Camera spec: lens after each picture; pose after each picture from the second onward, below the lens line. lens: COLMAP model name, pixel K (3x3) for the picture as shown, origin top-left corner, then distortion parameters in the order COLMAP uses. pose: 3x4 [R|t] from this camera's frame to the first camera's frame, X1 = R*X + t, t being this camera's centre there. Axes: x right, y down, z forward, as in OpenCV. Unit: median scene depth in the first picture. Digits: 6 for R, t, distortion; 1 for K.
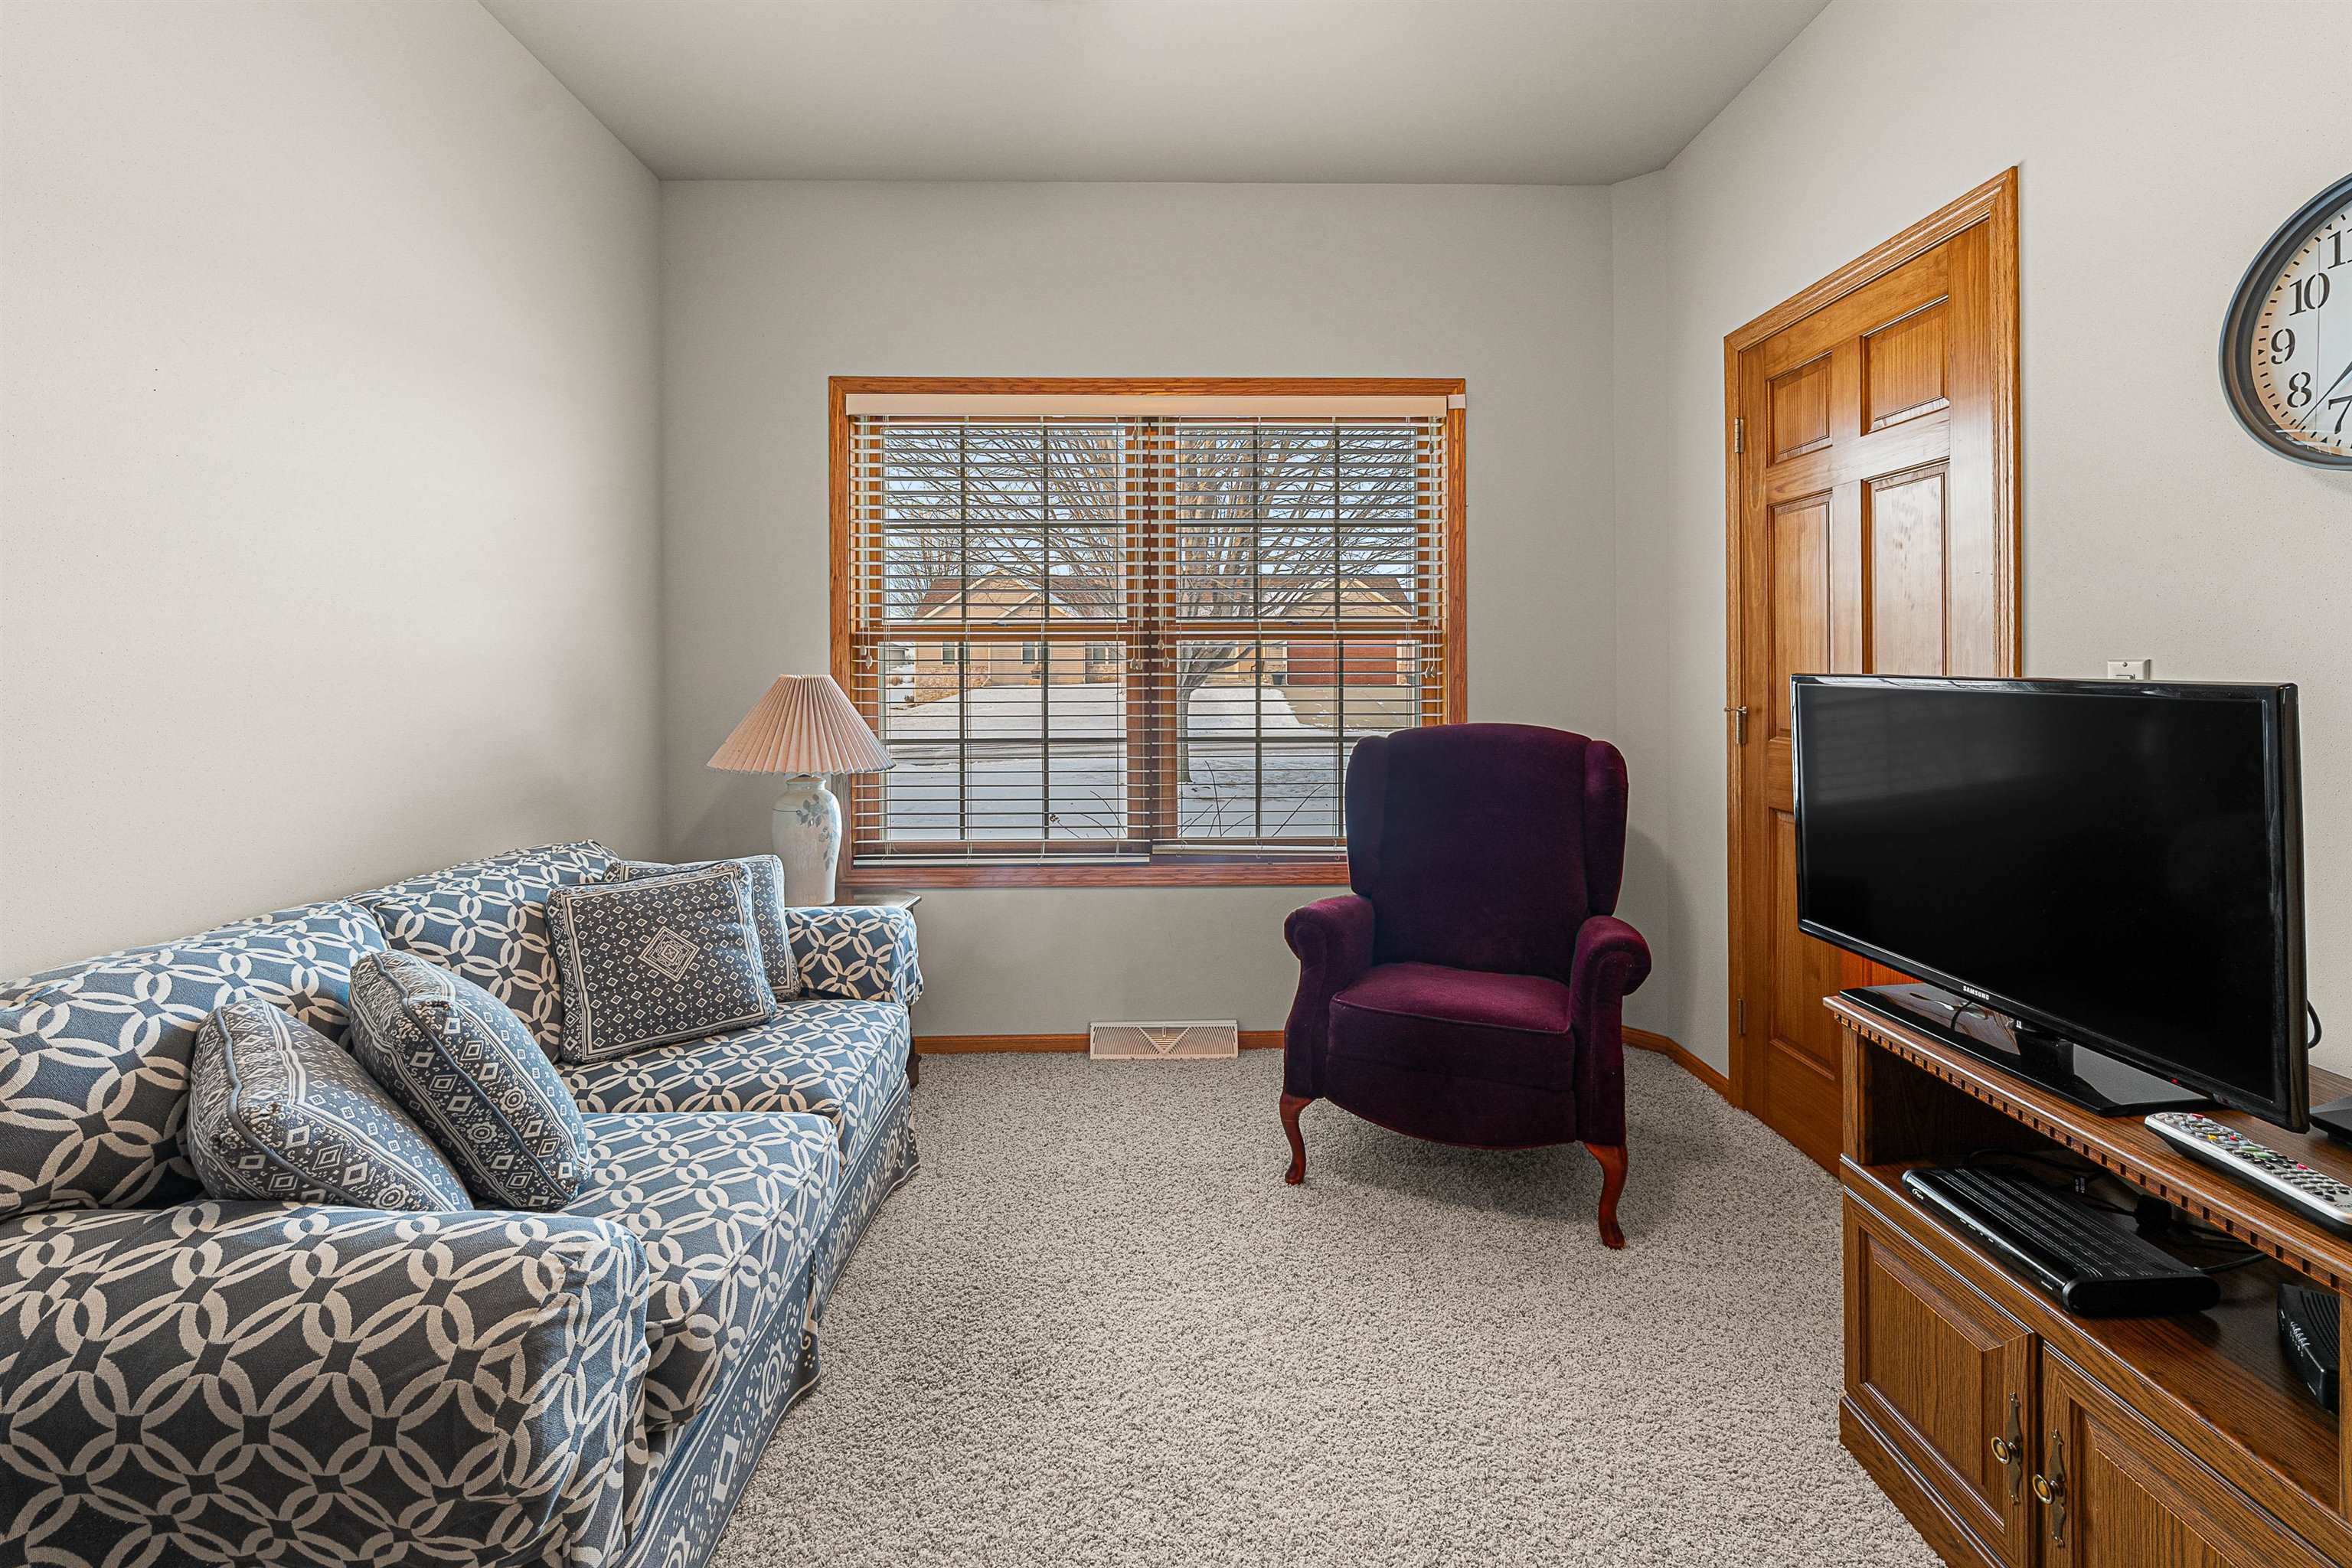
lens RADIAL K [[1013.7, 0, 1198.5], [0, 1013.7, 664.2], [0, 0, 1]] dist [-0.012401, 0.001056]
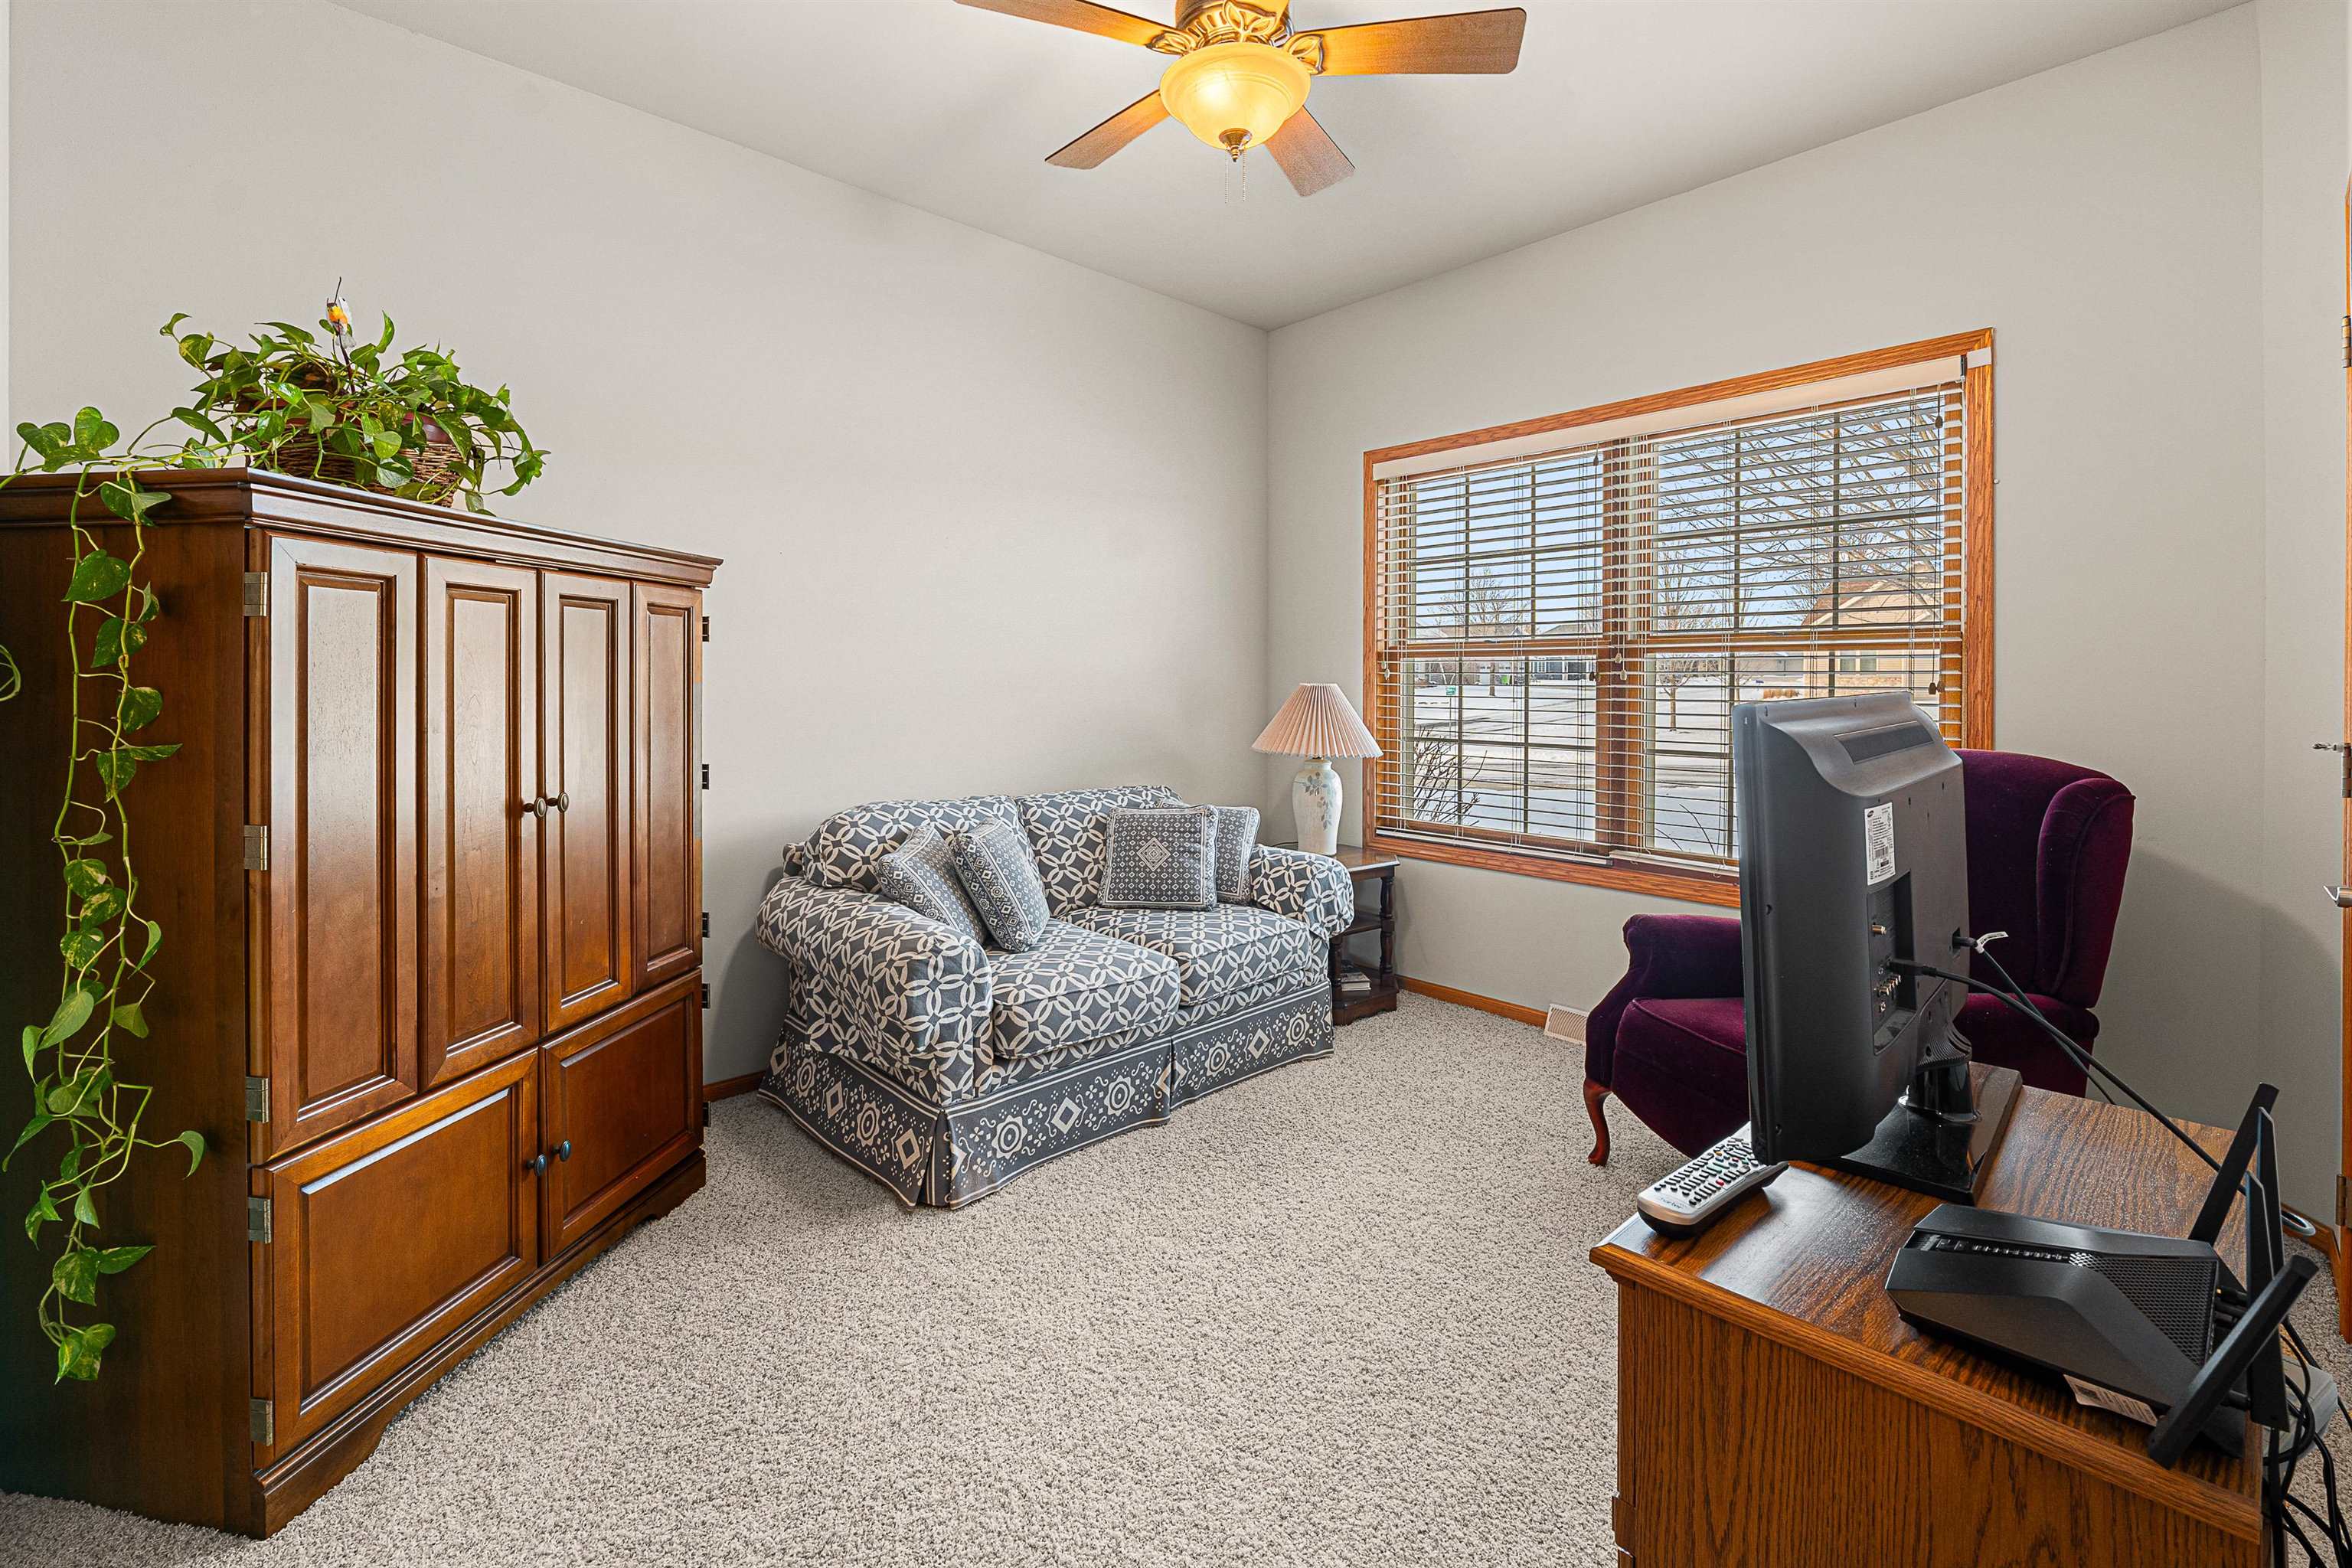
lens RADIAL K [[1013.7, 0, 1178.0], [0, 1013.7, 677.0], [0, 0, 1]] dist [-0.012401, 0.001056]
pose [[0.655554, 0.003632, -0.755140, 0.592372], [-0.002333, 0.999993, 0.002784, -0.002220], [0.755145, -0.000063, 0.655558, -0.031202]]
